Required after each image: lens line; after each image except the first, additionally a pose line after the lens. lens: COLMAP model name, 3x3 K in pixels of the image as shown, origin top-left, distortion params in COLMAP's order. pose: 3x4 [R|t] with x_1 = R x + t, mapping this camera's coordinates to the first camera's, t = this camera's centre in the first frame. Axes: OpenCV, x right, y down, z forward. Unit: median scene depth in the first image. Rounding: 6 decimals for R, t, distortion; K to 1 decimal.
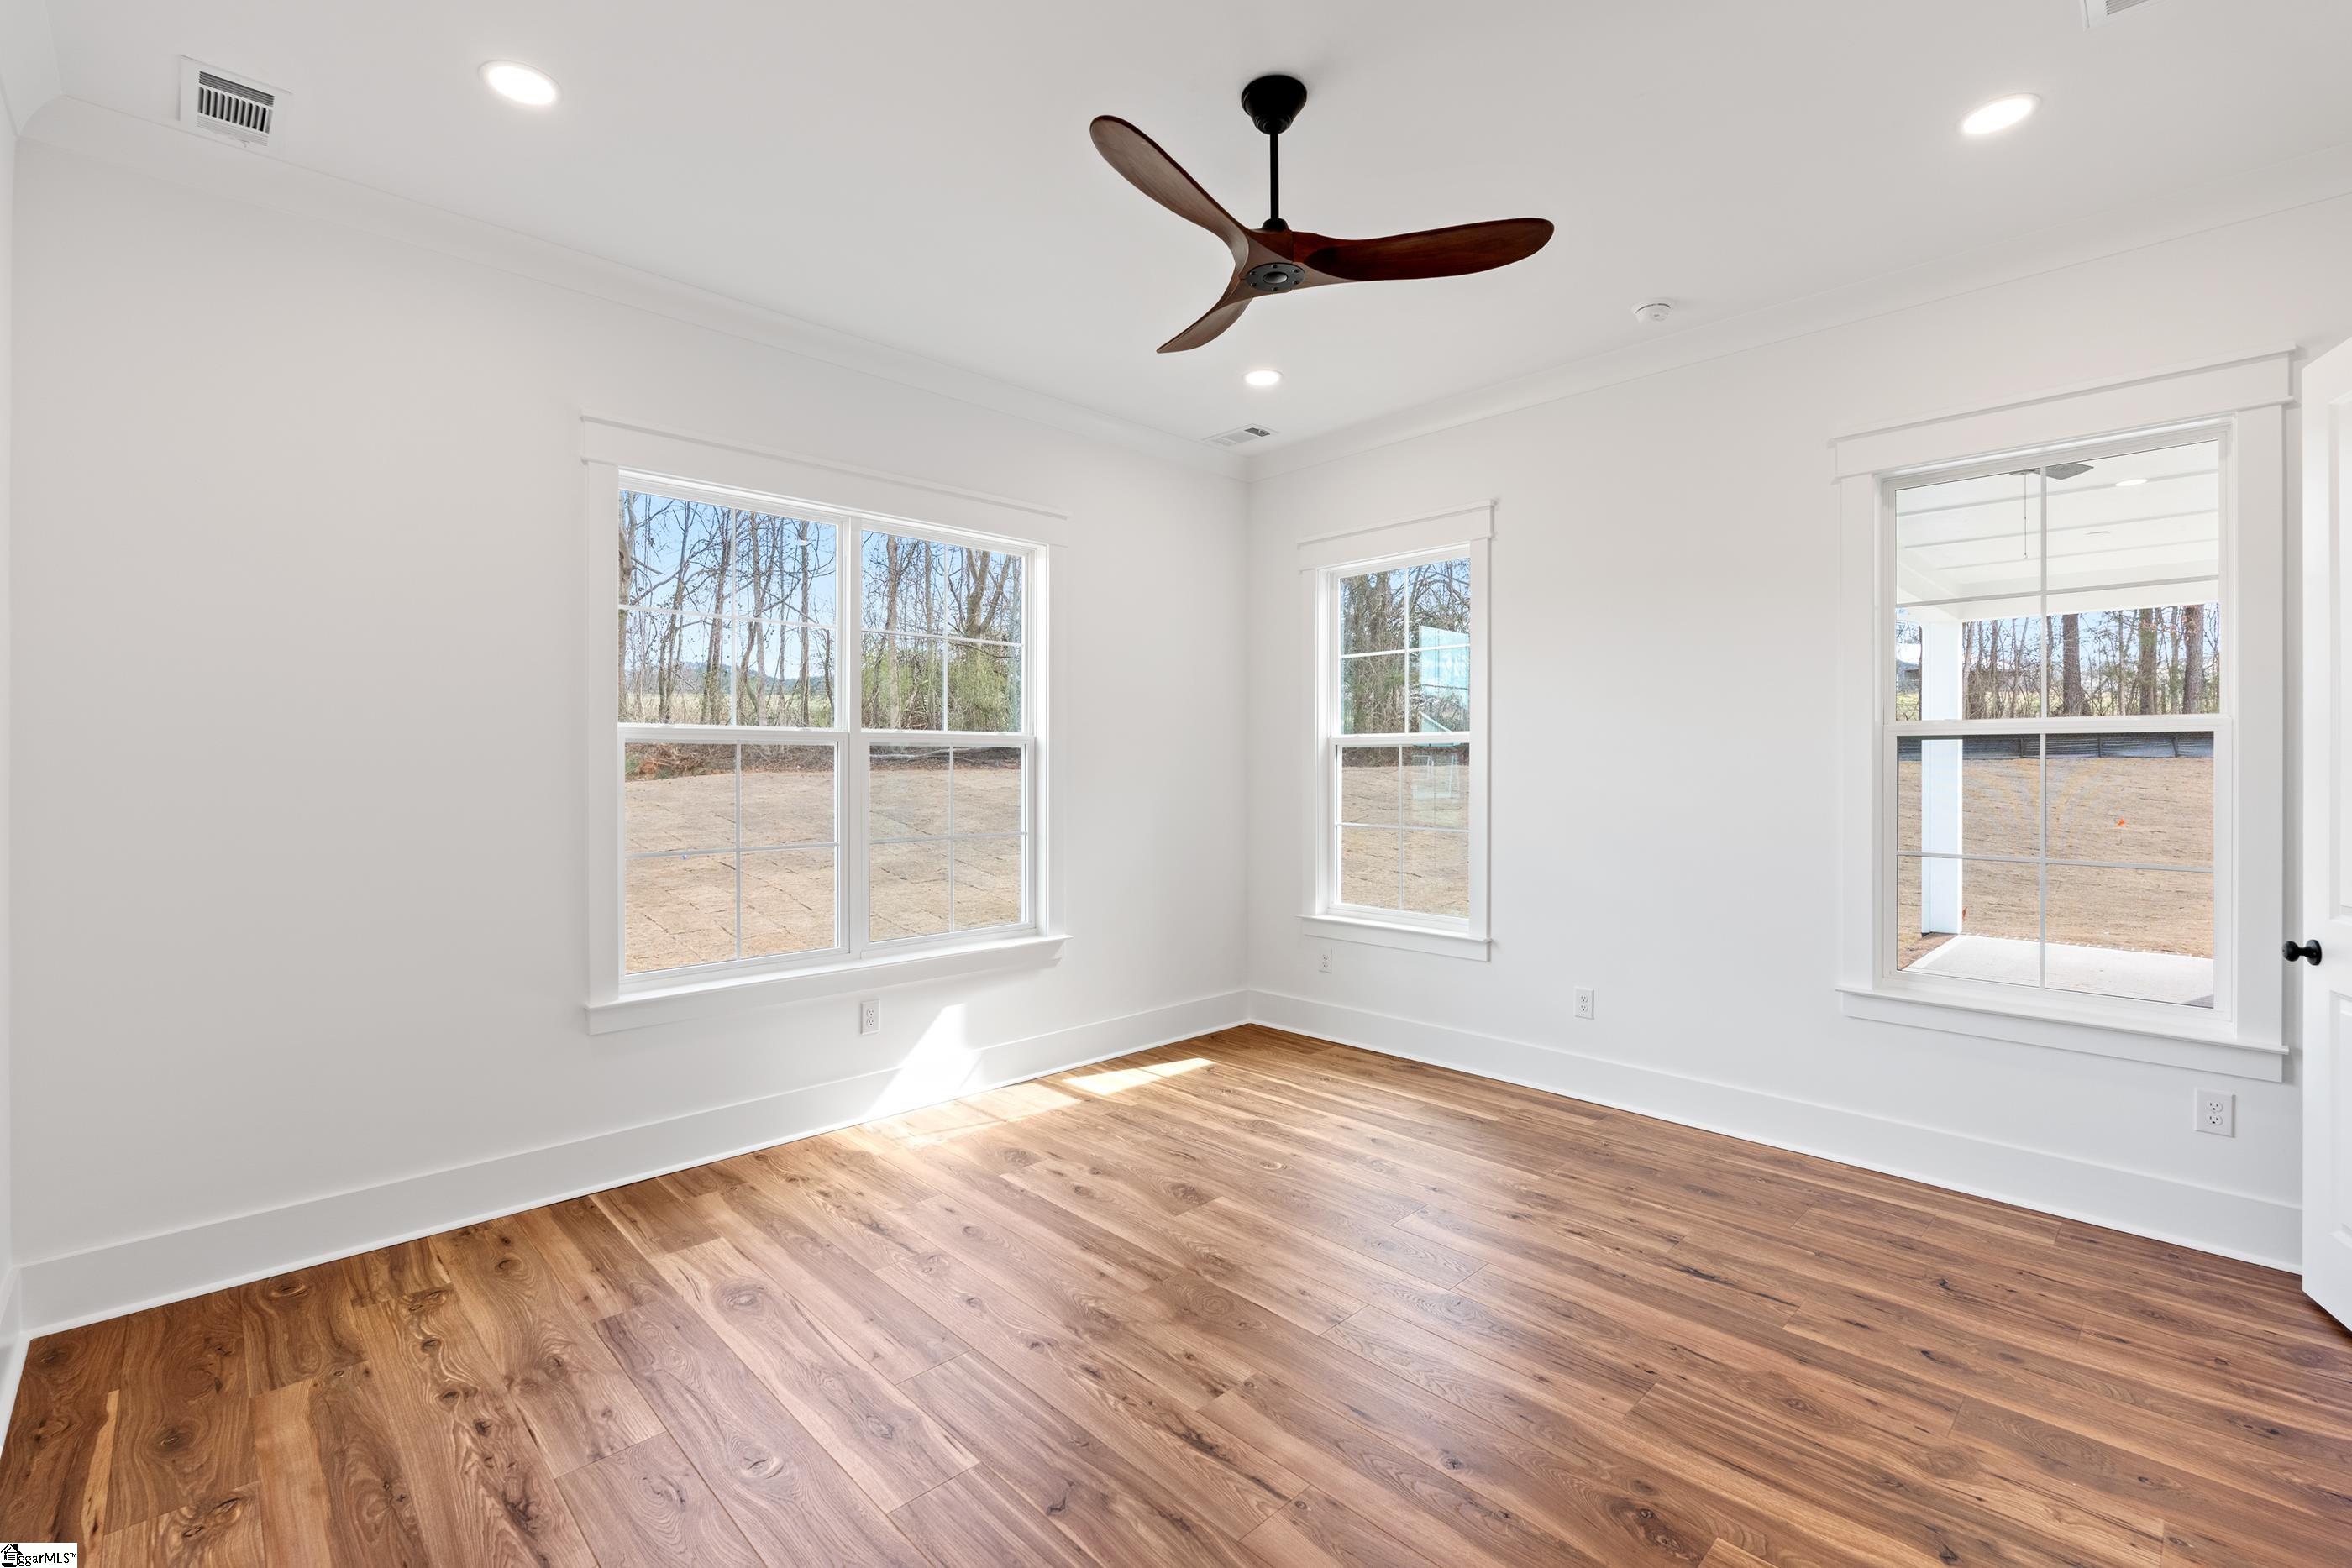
lens RADIAL K [[1033.7, 0, 1190.8], [0, 1033.7, 760.2], [0, 0, 1]] dist [0.002635, 0.000092]
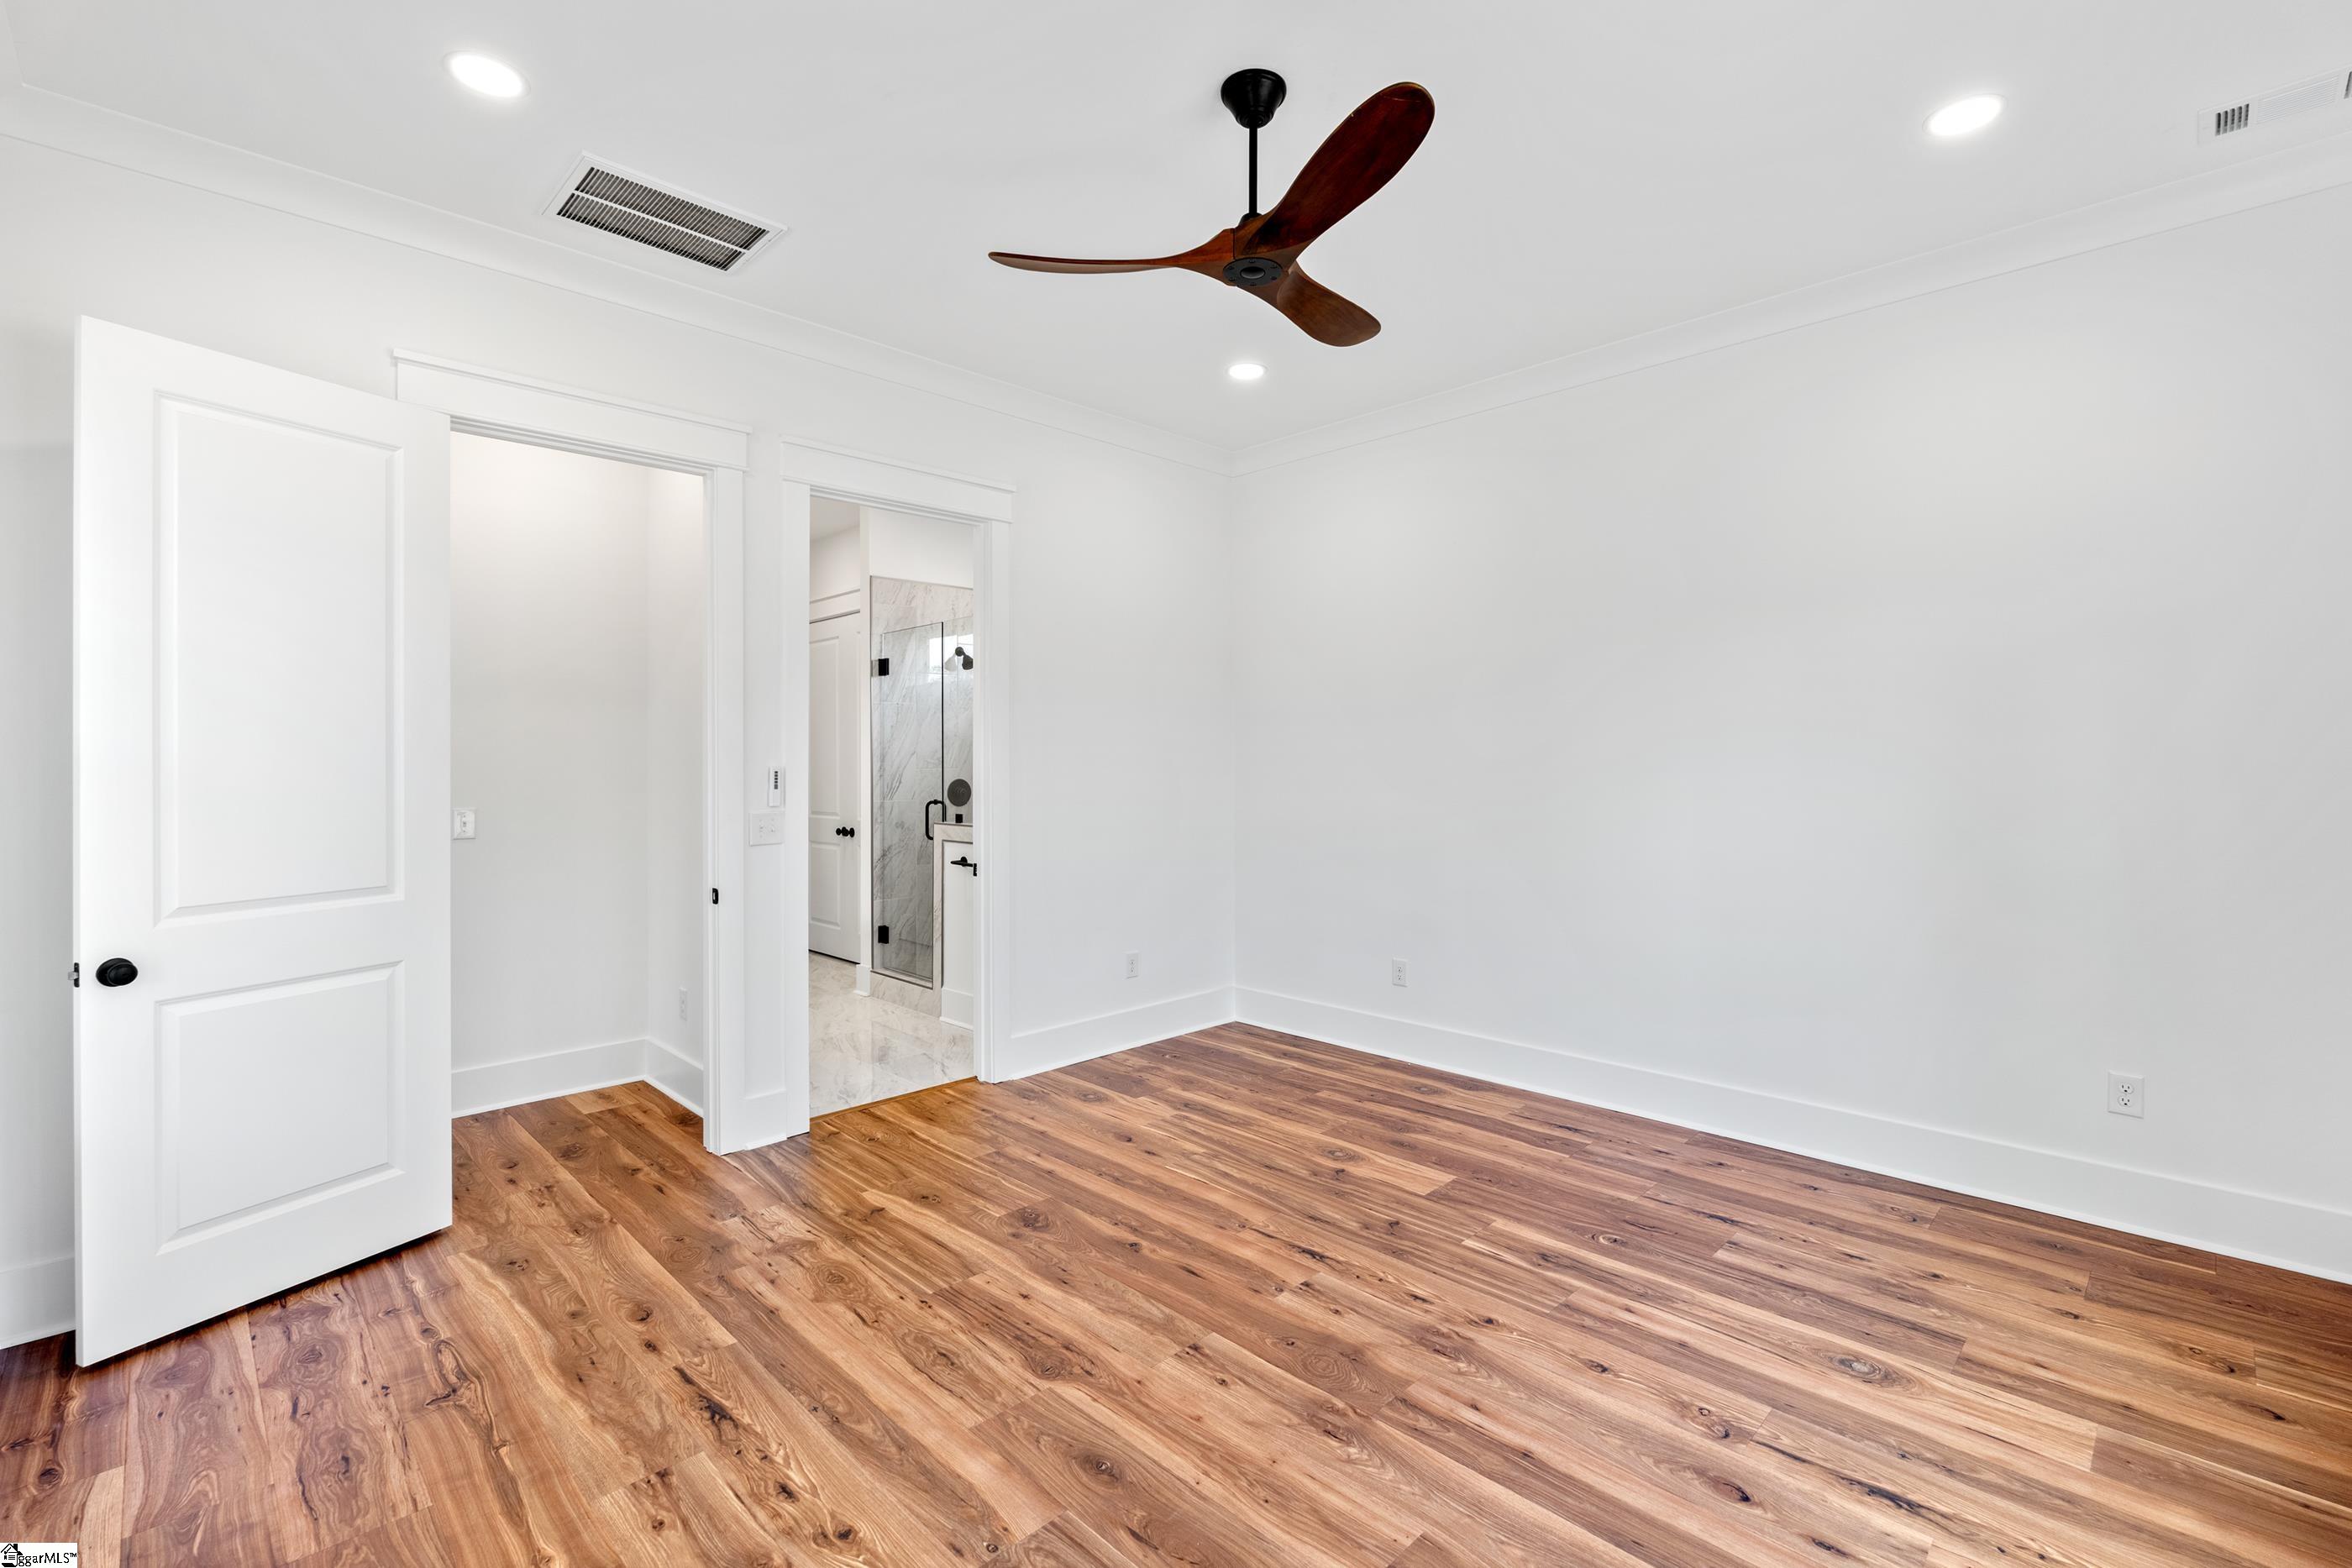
lens RADIAL K [[1033.7, 0, 1185.0], [0, 1033.7, 770.9], [0, 0, 1]] dist [0.002635, 0.000092]
pose [[-0.999982, 0.004709, -0.003637, 0.150744], [0.004690, 0.999976, 0.005132, 0.008328], [0.003661, 0.005115, -0.999980, 1.981204]]
